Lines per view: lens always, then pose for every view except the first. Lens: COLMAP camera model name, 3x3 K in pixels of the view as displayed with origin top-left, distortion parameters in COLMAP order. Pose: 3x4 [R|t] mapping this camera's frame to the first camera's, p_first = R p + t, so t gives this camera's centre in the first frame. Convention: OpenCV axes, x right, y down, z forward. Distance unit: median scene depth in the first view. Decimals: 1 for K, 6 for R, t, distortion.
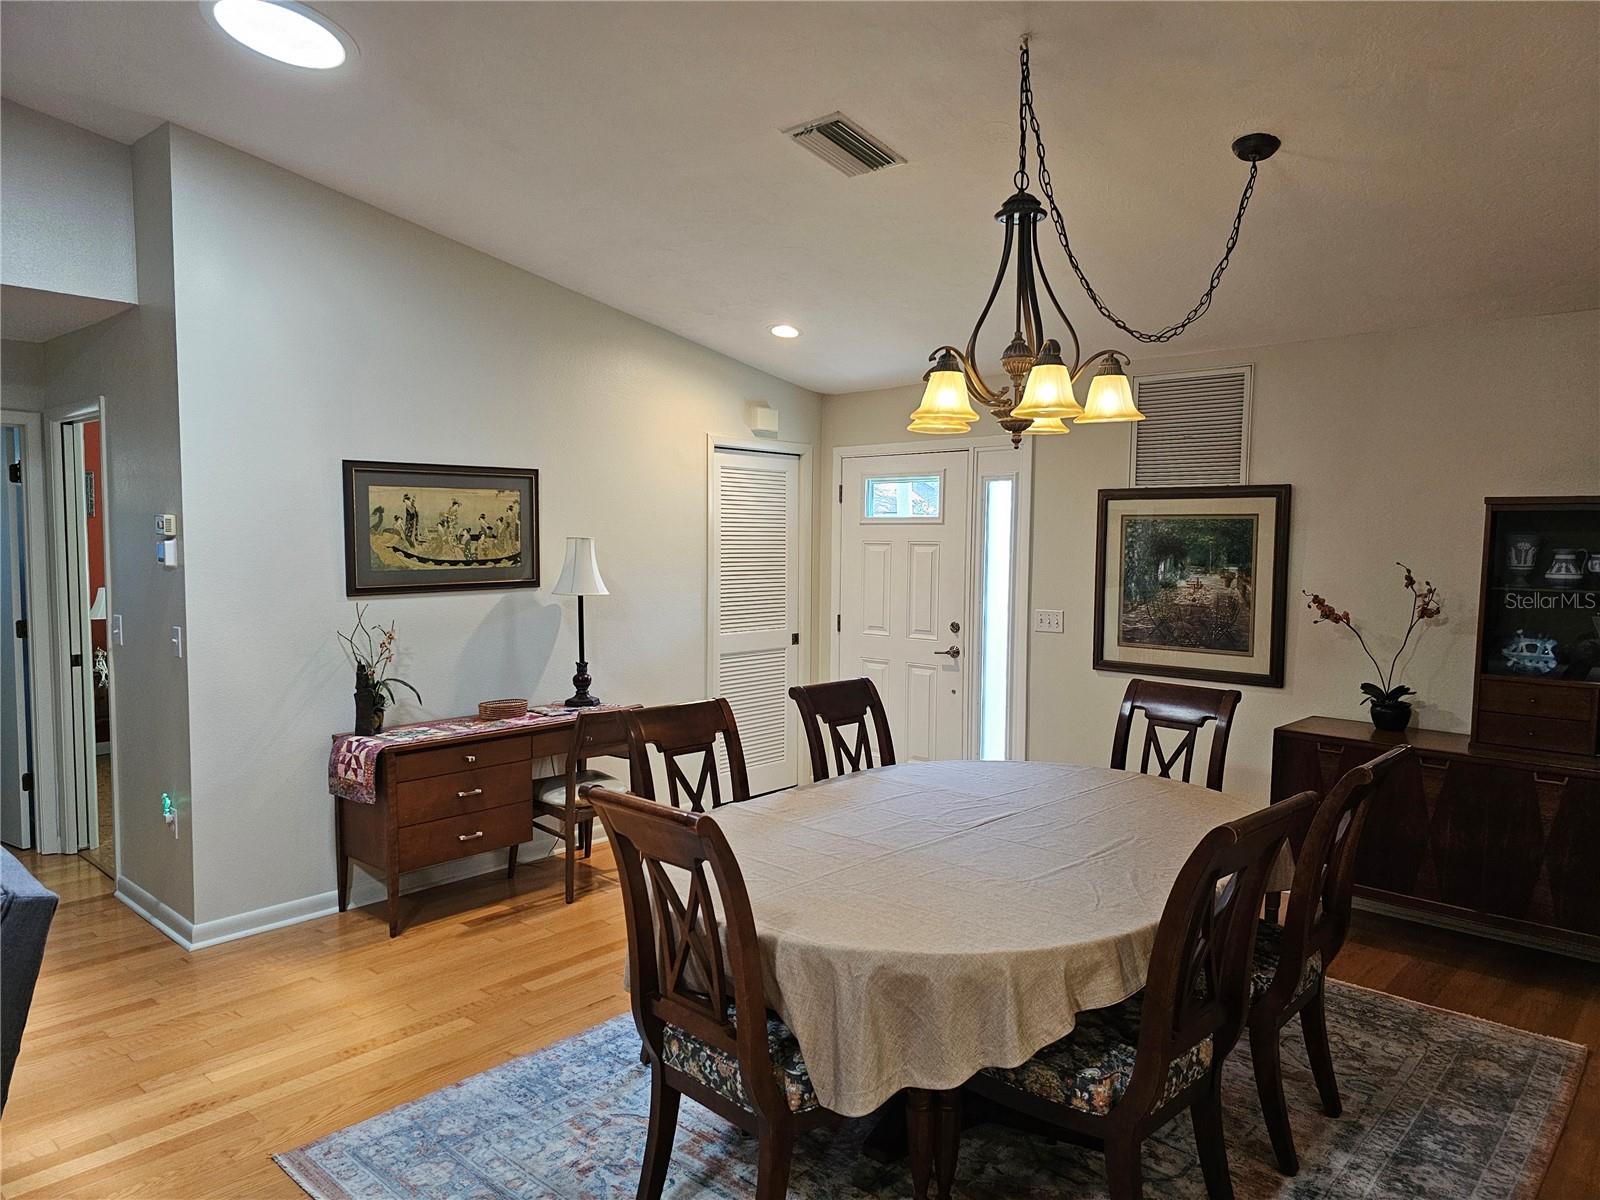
lens RADIAL K [[1080.1, 0, 800.0], [0, 1080.1, 600.0], [0, 0, 1]] dist [0.019339, -0.001710]
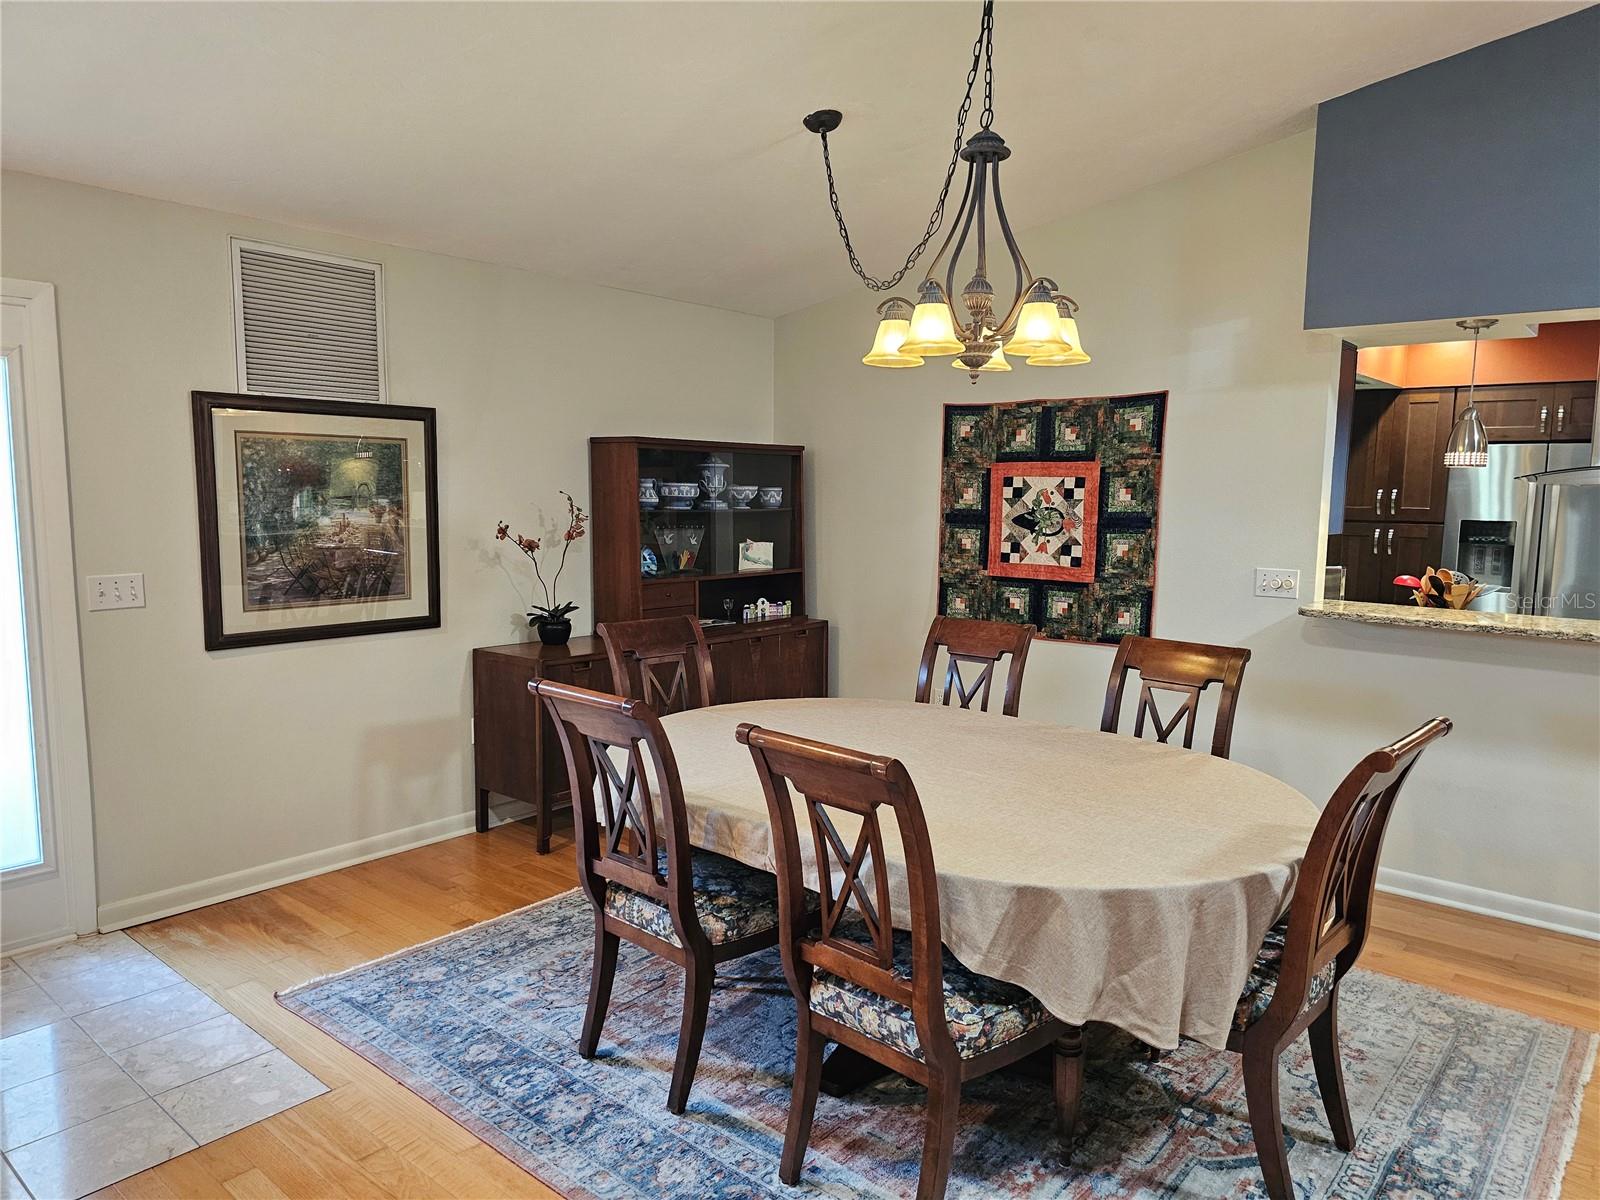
lens RADIAL K [[1055.2, 0, 800.0], [0, 1055.2, 600.0], [0, 0, 1]] dist [0.077211, -0.081067]
pose [[-0.038815, -0.114404, 0.992676, -0.457218], [0.049224, 0.991999, 0.116251, -0.032467], [-0.998033, 0.053375, -0.032873, 0.684594]]
